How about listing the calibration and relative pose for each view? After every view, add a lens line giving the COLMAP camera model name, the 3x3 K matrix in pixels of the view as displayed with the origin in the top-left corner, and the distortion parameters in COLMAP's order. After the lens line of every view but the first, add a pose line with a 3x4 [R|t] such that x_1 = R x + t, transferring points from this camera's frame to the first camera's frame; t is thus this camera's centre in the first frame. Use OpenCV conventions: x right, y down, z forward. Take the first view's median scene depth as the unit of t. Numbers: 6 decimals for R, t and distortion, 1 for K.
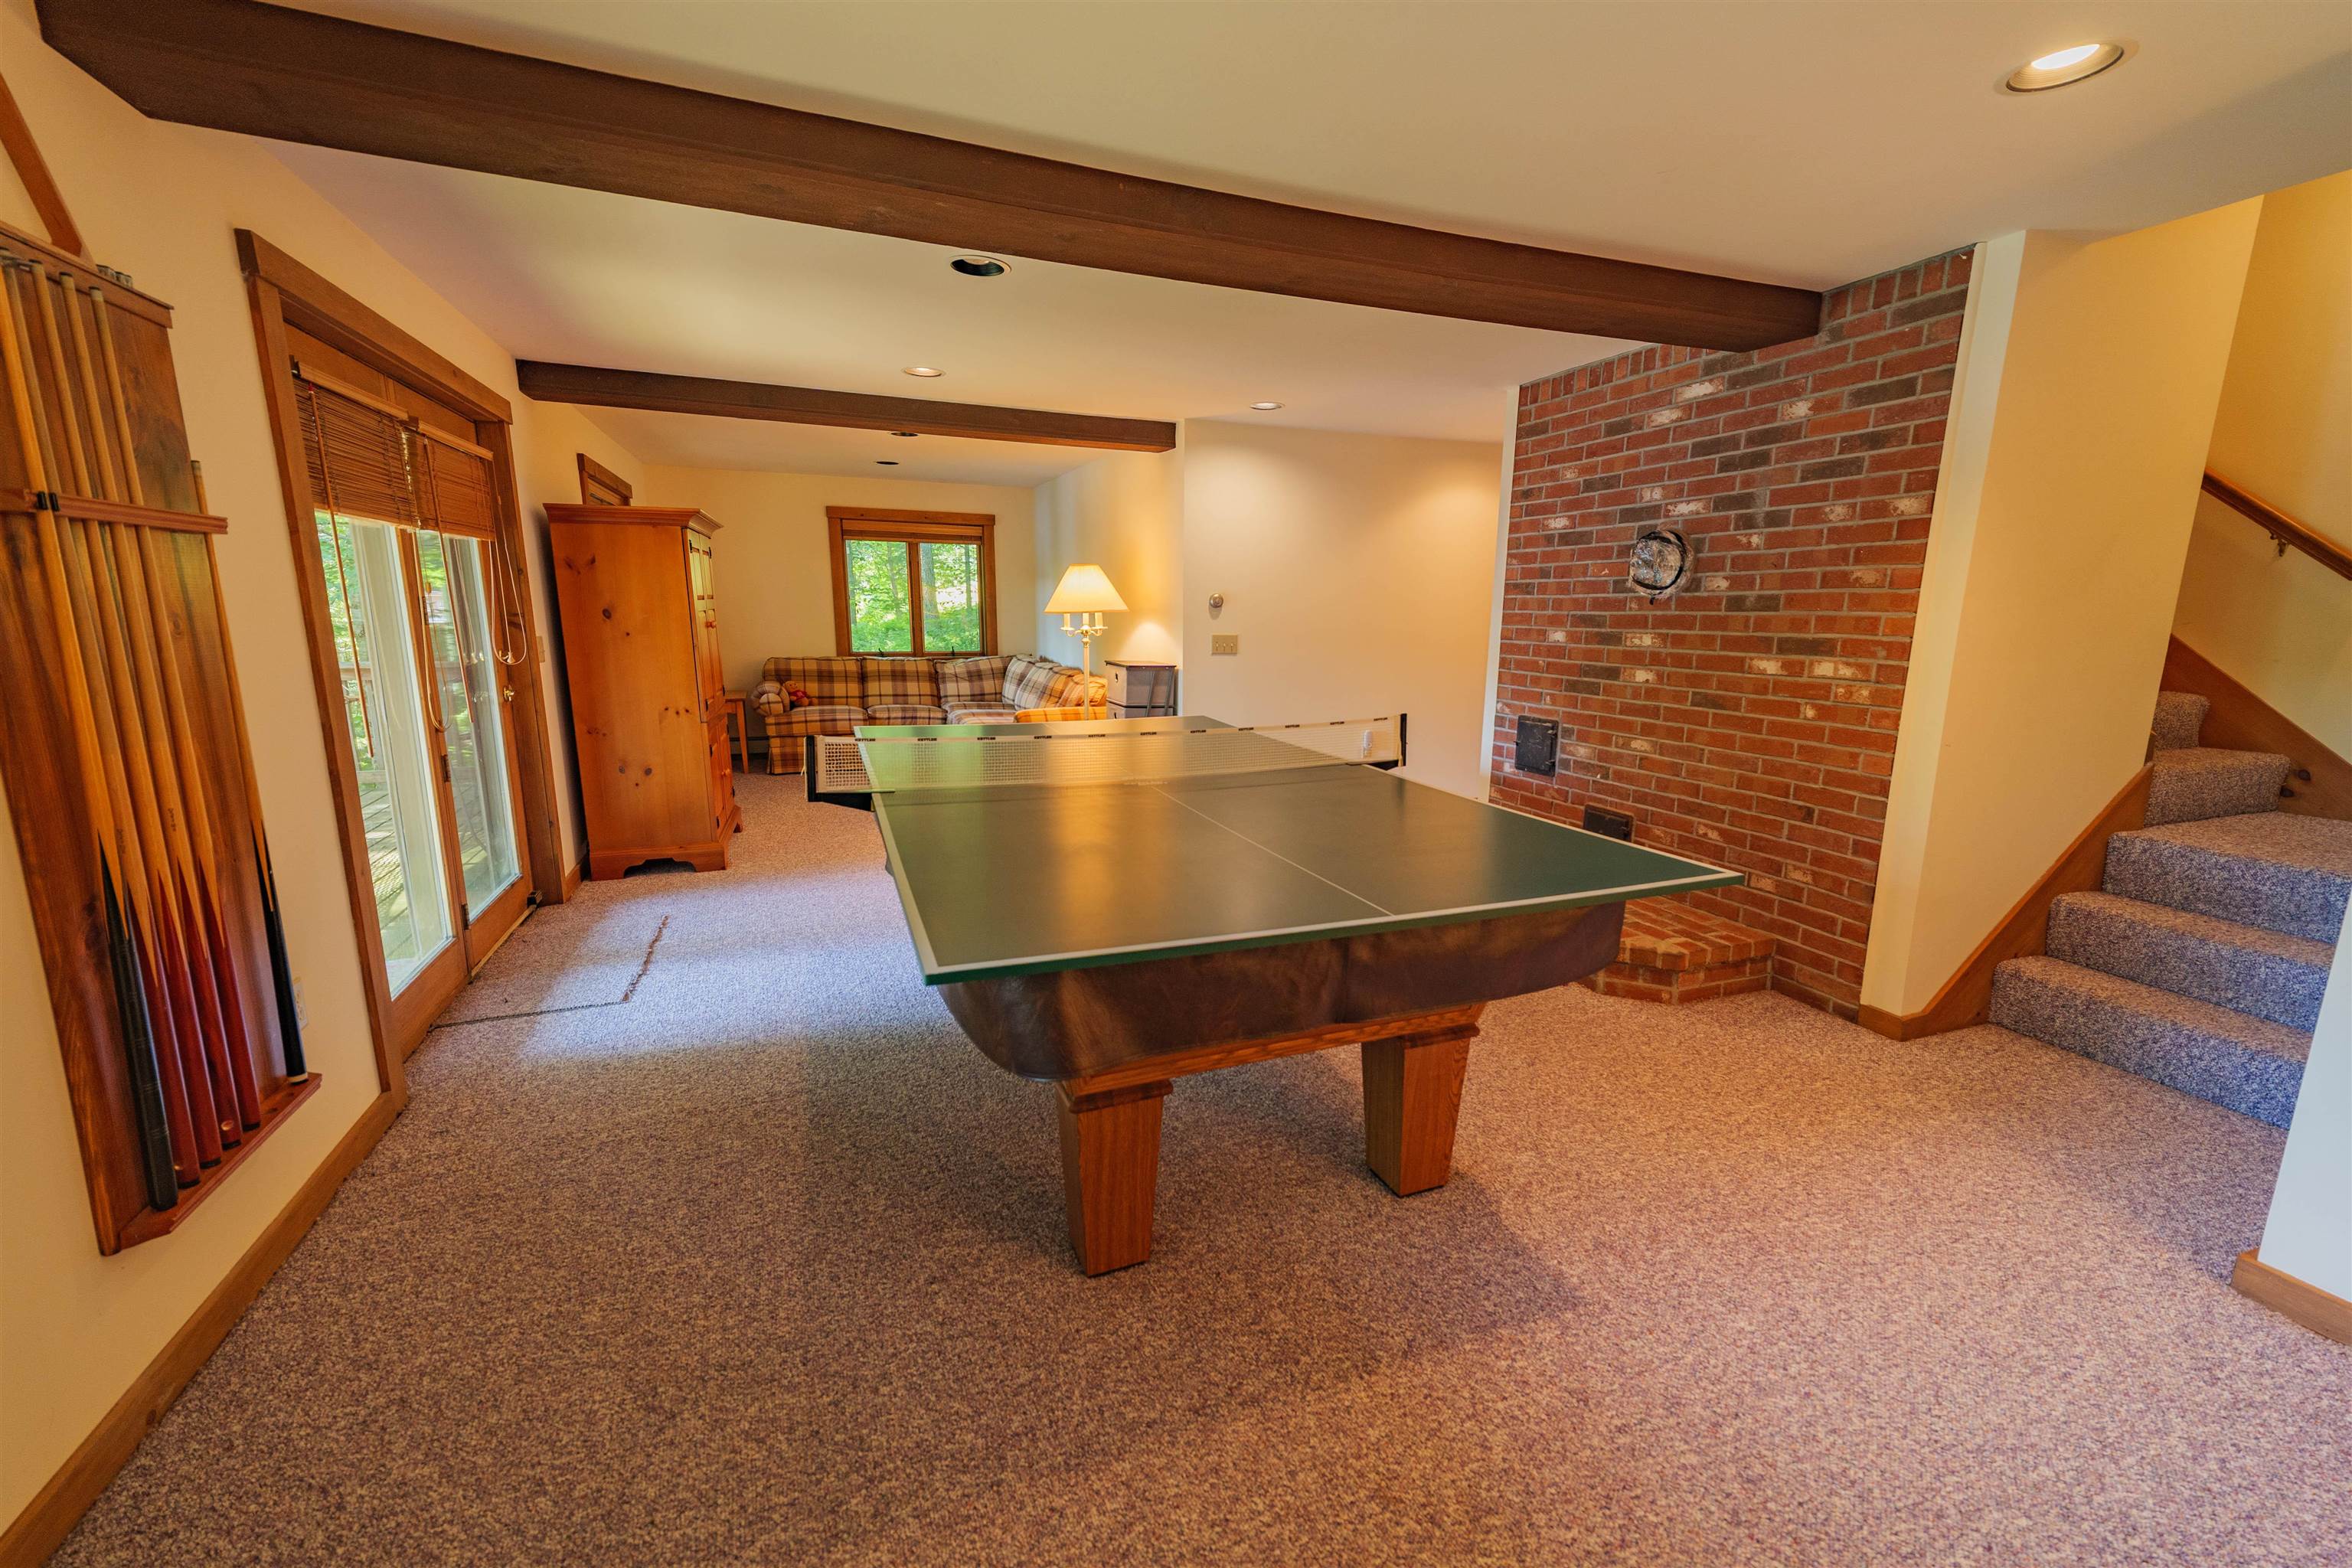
lens RADIAL K [[963.9, 0, 1180.8], [0, 963.9, 782.9], [0, 0, 1]] dist [-0.001697, -0.000714]
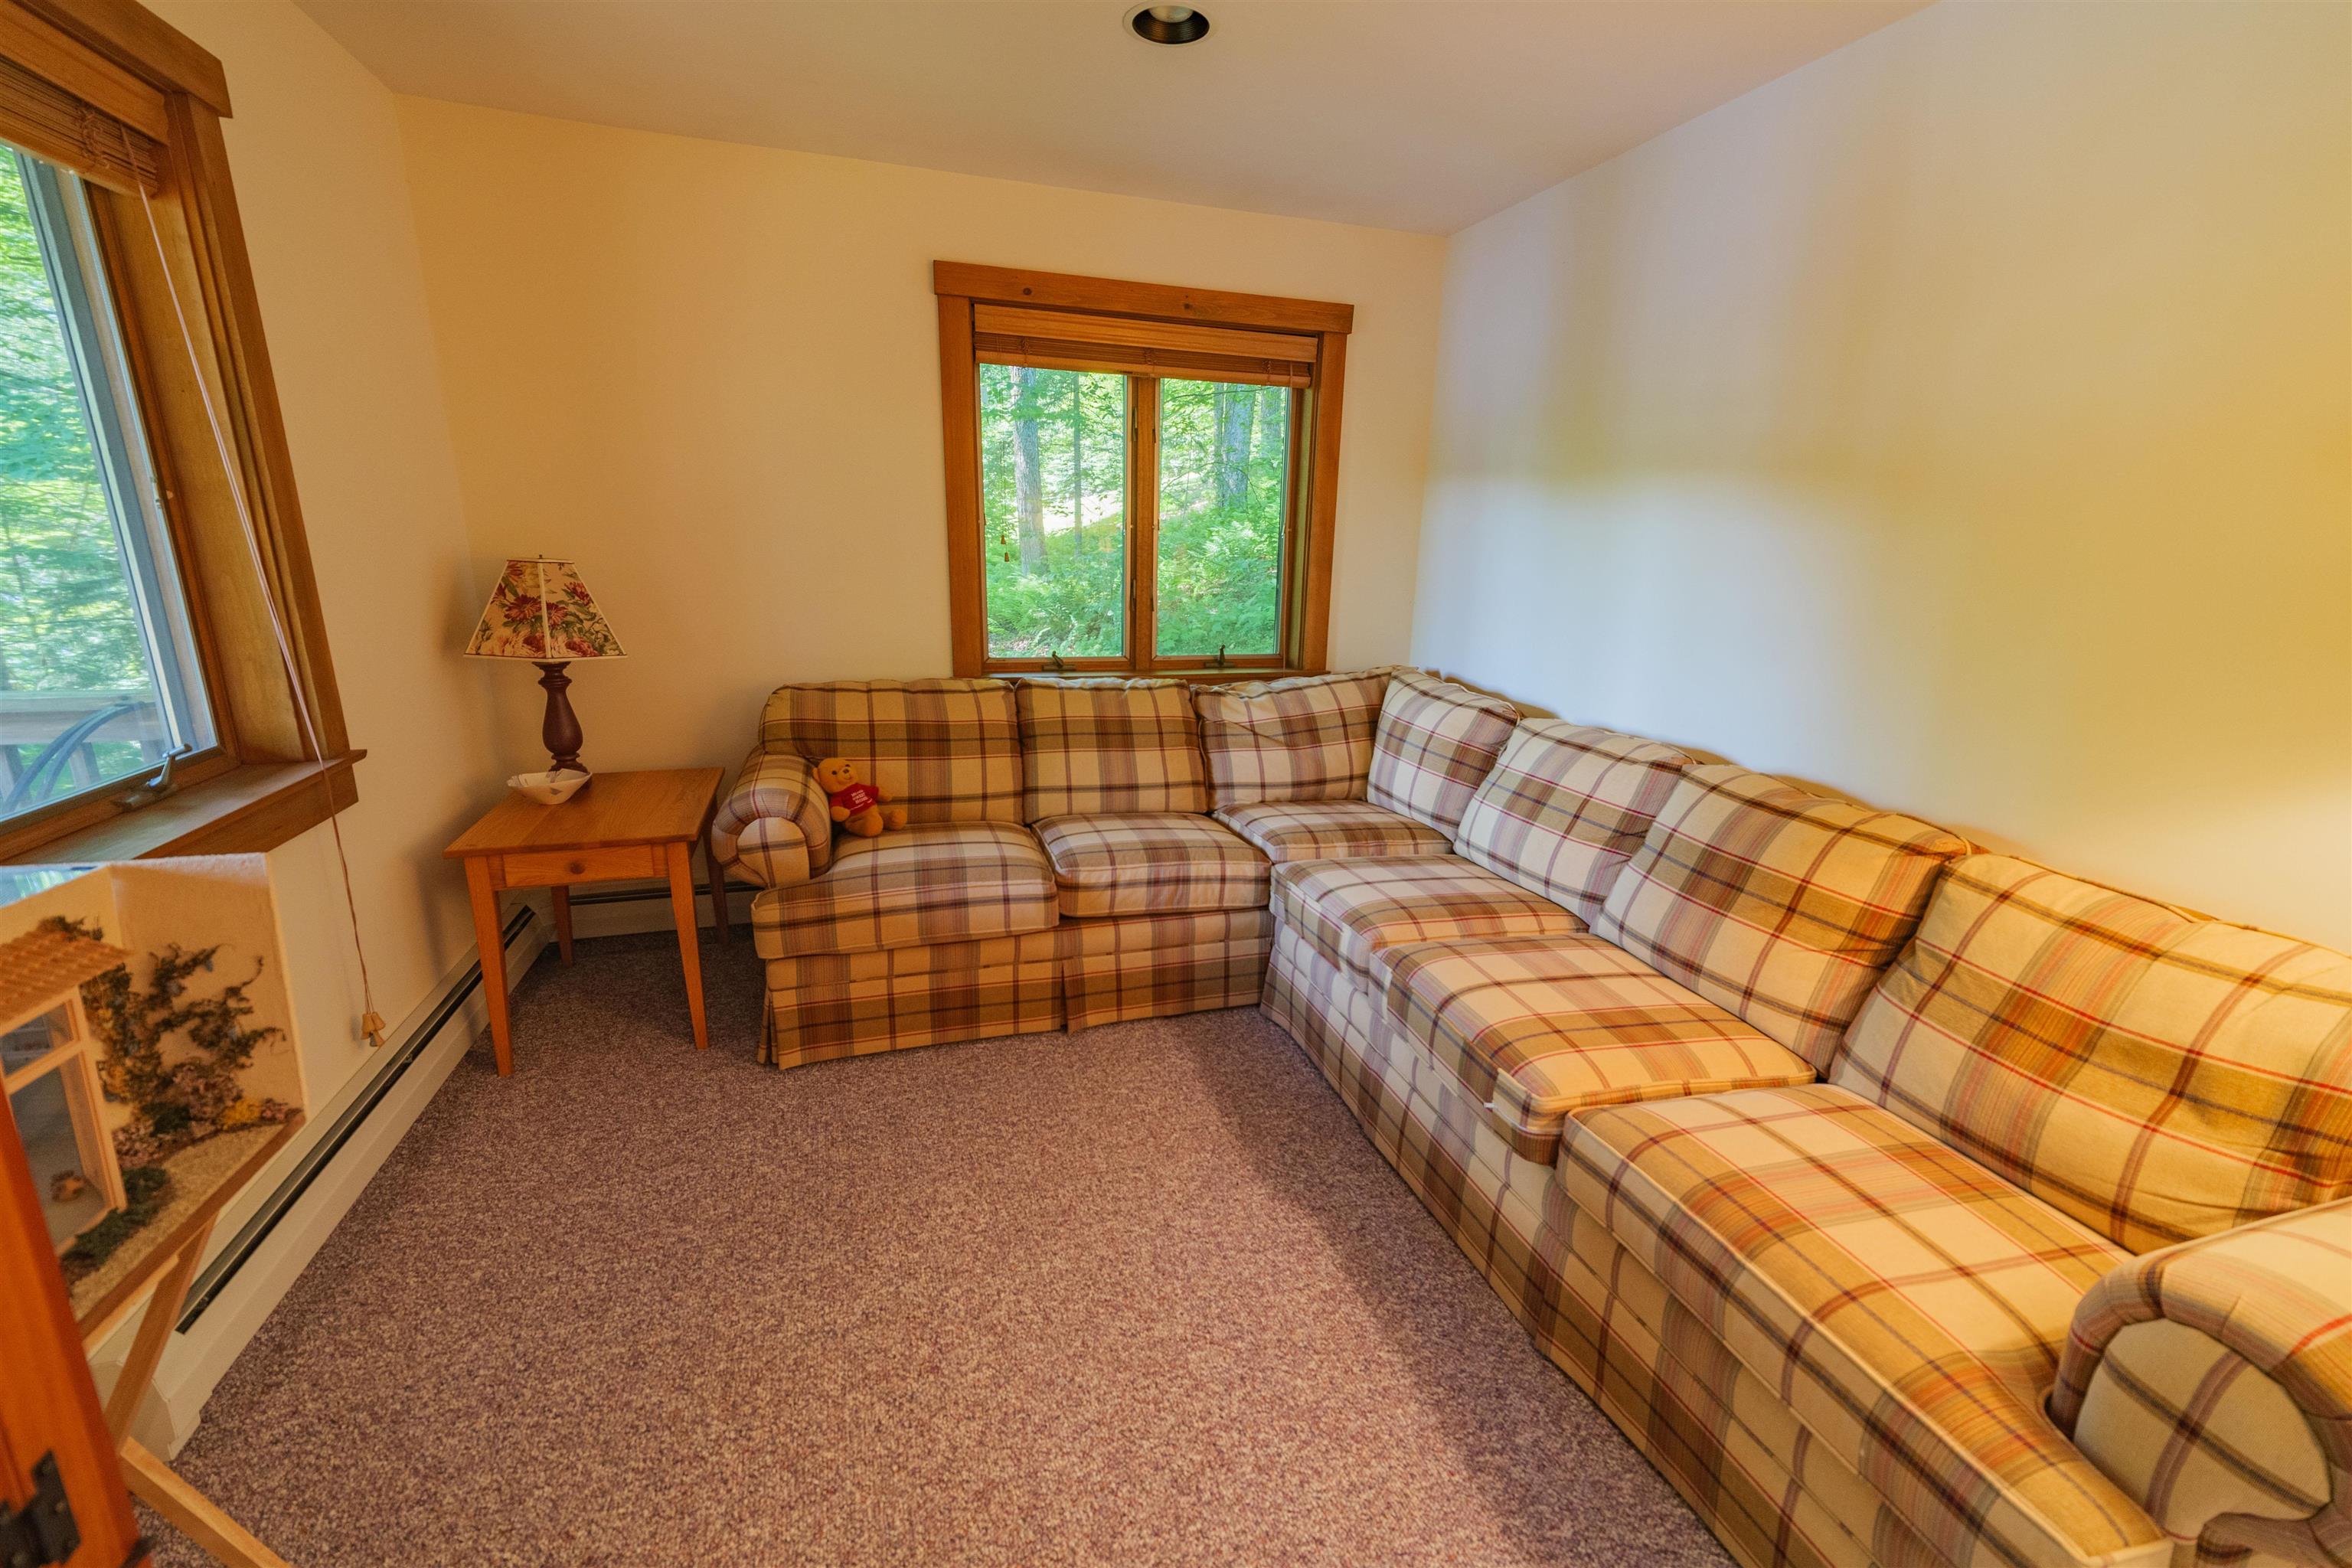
lens RADIAL K [[963.9, 0, 1132.9], [0, 963.9, 785.5], [0, 0, 1]] dist [-0.001697, -0.000714]
pose [[0.994771, 0.038462, -0.094613, -1.047732], [-0.031173, 0.996517, 0.077349, -0.505584], [0.097259, -0.073995, 0.992505, 2.636407]]
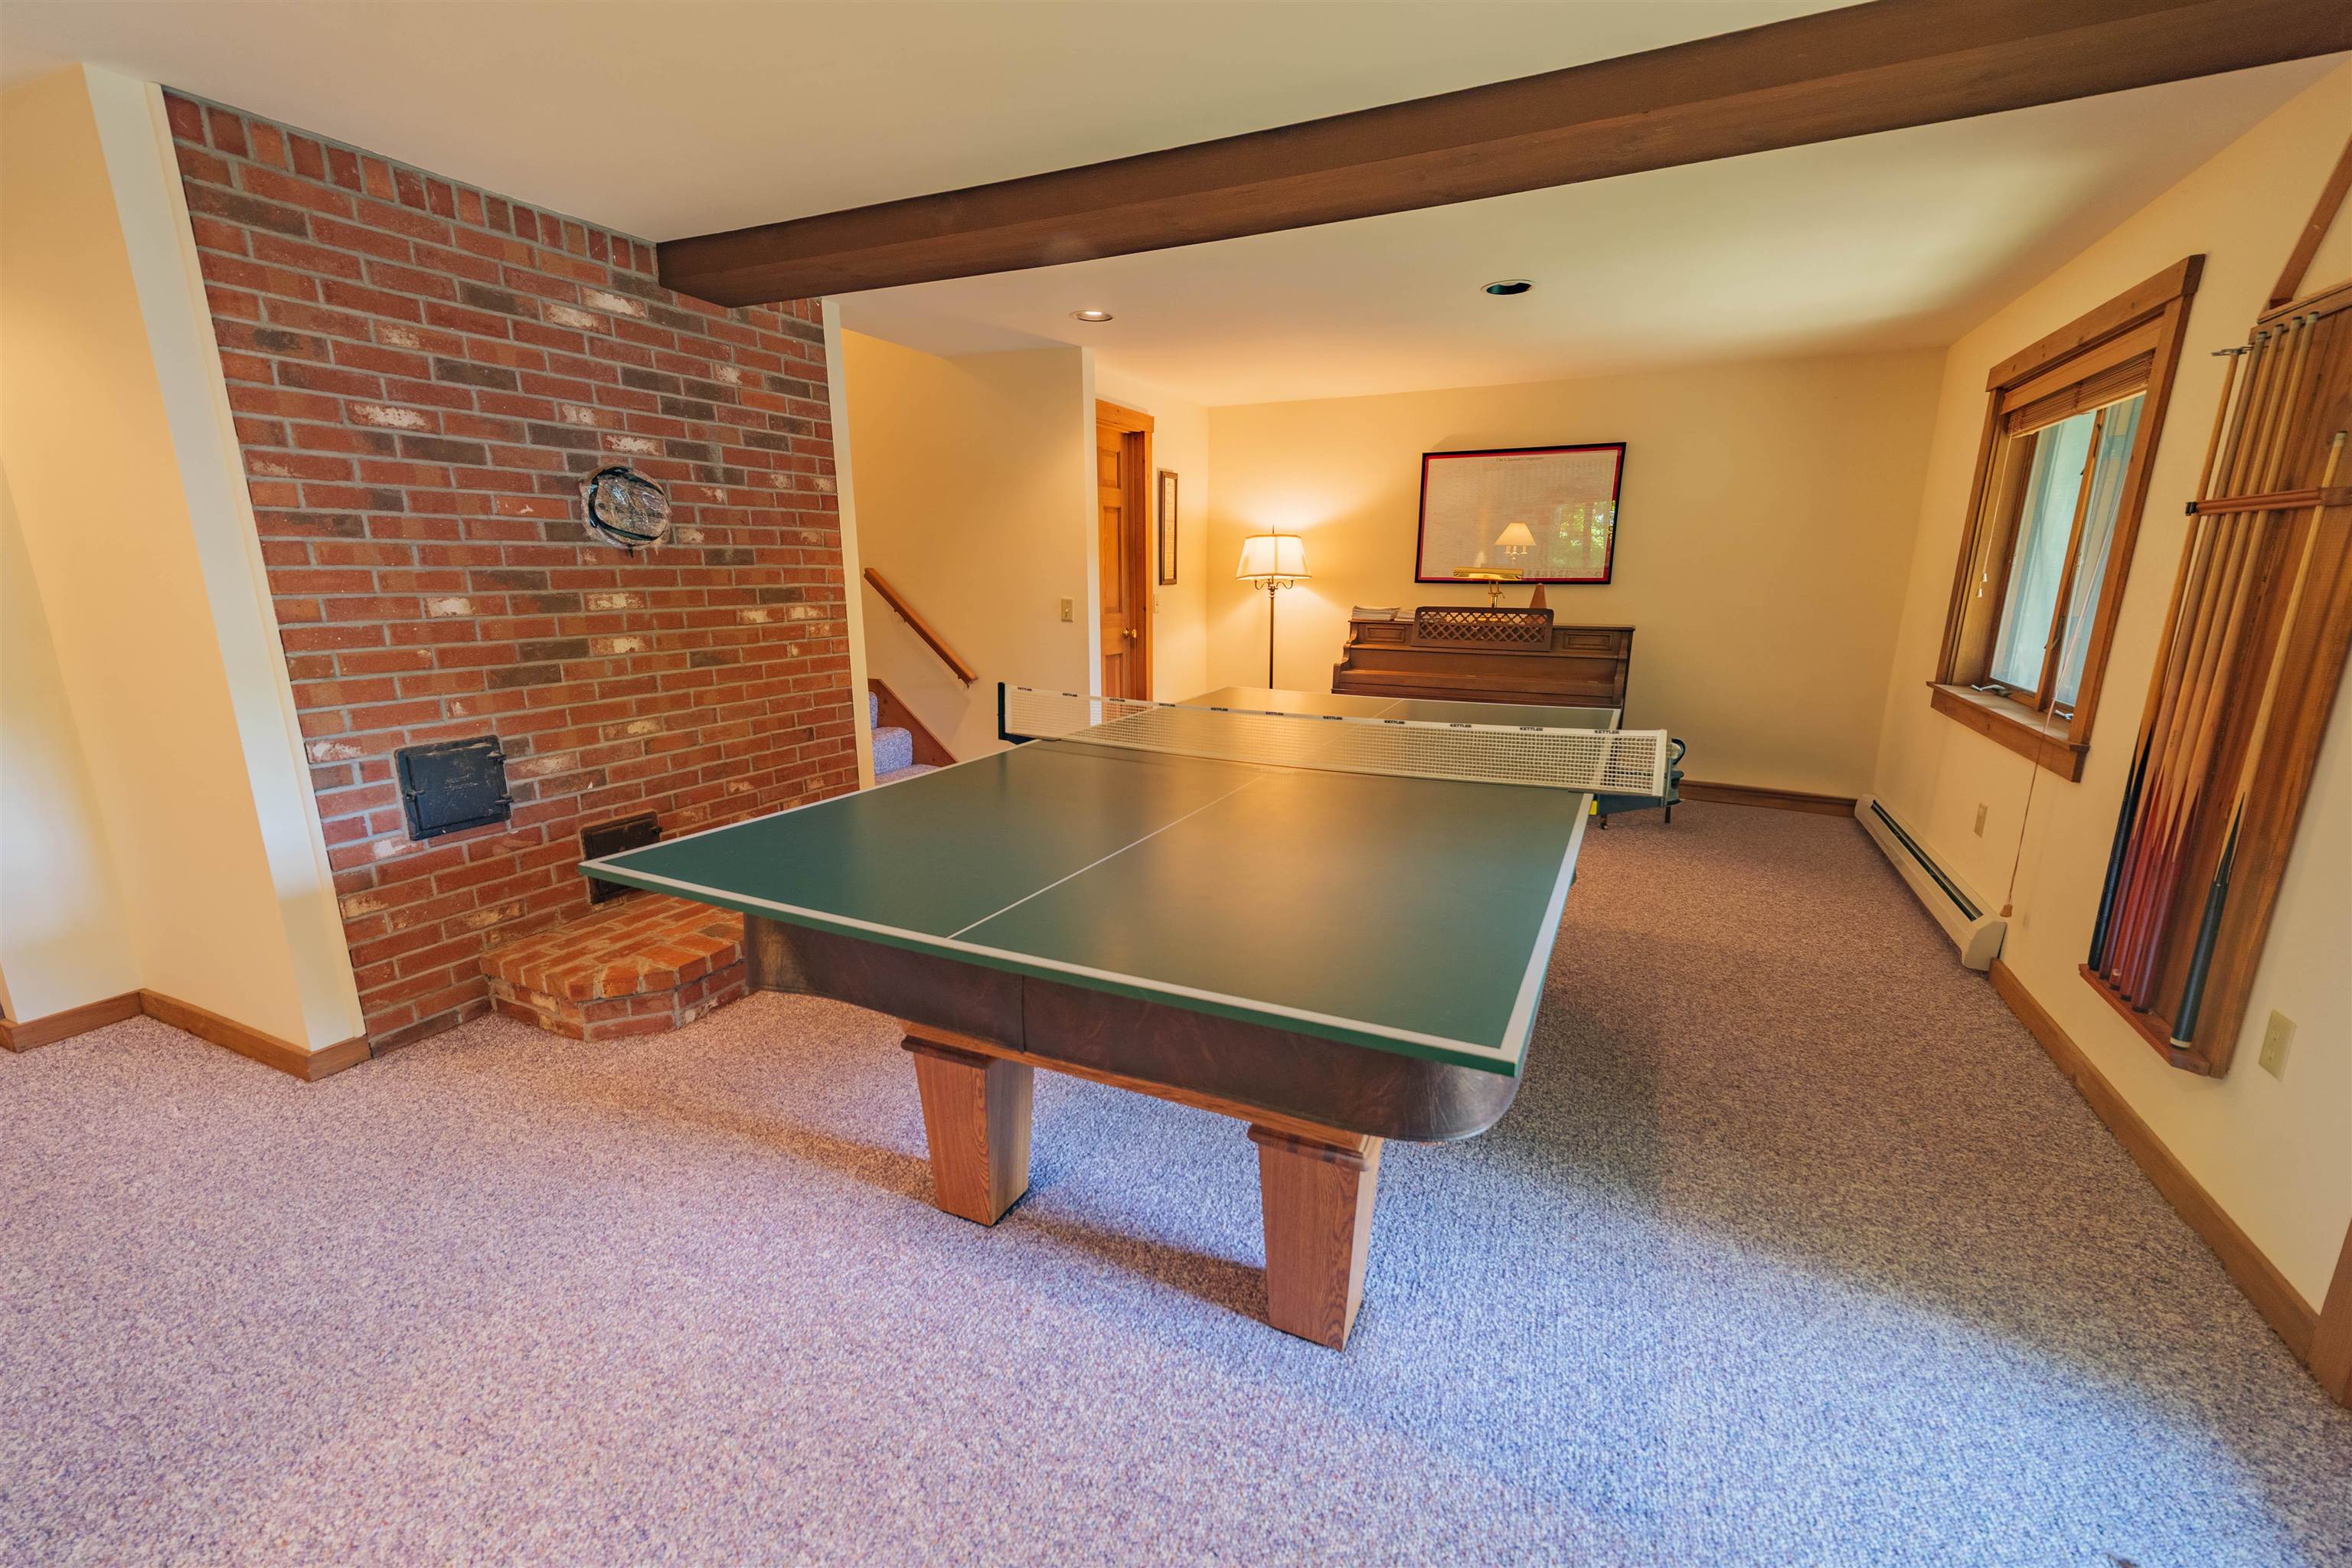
lens RADIAL K [[963.9, 0, 1171.3], [0, 963.9, 794.7], [0, 0, 1]] dist [-0.001697, -0.000714]
pose [[-0.694389, -0.172277, 0.698673, -0.422195], [0.124025, 0.927738, 0.352023, -0.214239], [-0.708831, 0.331094, -0.622844, 1.169655]]
